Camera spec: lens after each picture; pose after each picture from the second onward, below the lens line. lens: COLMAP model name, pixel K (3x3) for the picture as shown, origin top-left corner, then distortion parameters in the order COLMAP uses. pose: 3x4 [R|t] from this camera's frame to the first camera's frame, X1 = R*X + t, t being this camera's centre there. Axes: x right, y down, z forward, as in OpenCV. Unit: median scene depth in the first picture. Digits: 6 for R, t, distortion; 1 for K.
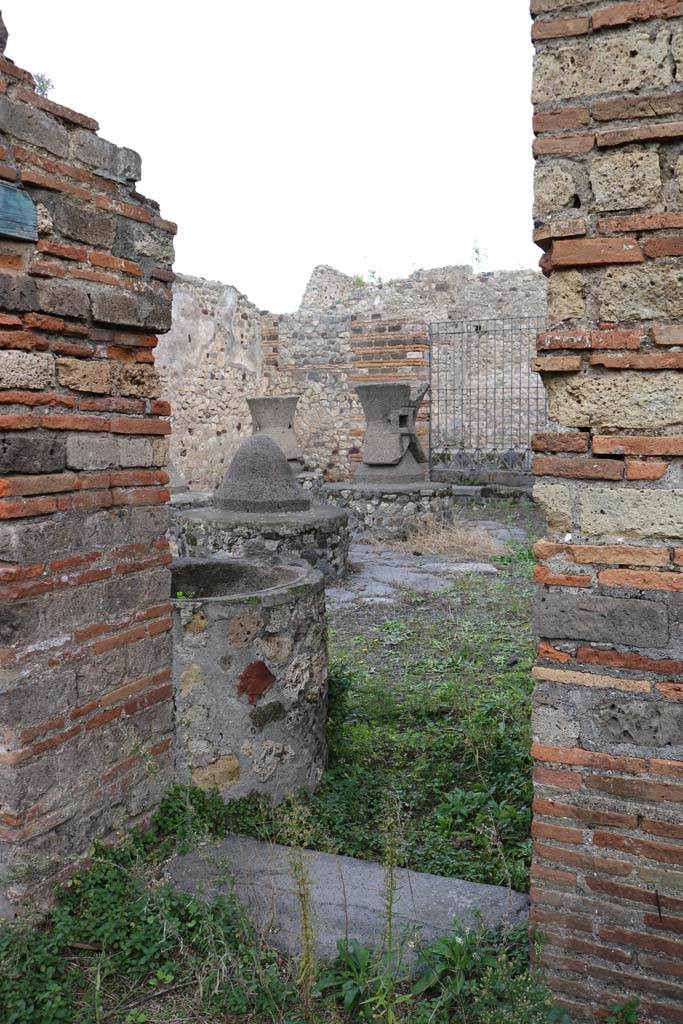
lens RADIAL K [[845.0, 0, 346.1], [0, 845.0, 509.8], [0, 0, 1]] dist [-0.161825, 0.130242]
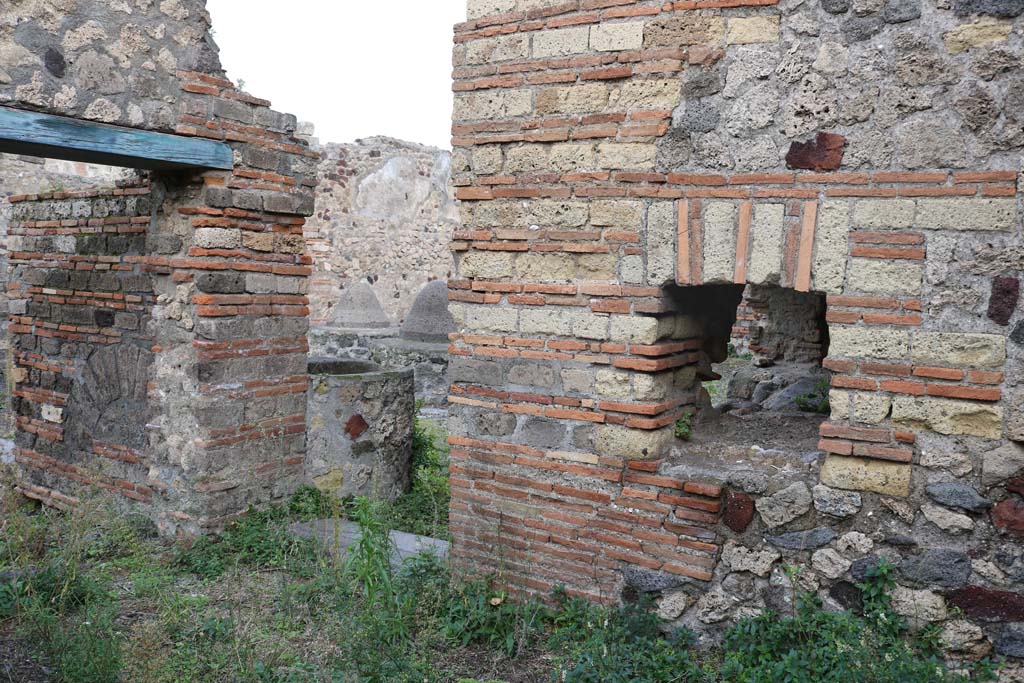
lens RADIAL K [[845.0, 0, 506.6], [0, 845.0, 339.9], [0, 0, 1]] dist [-0.161825, 0.130242]
pose [[0.994025, 0.044005, -0.099887, 0.410173], [-0.046436, 0.998676, -0.022141, 0.067796], [0.098780, 0.026647, 0.994752, -0.738297]]
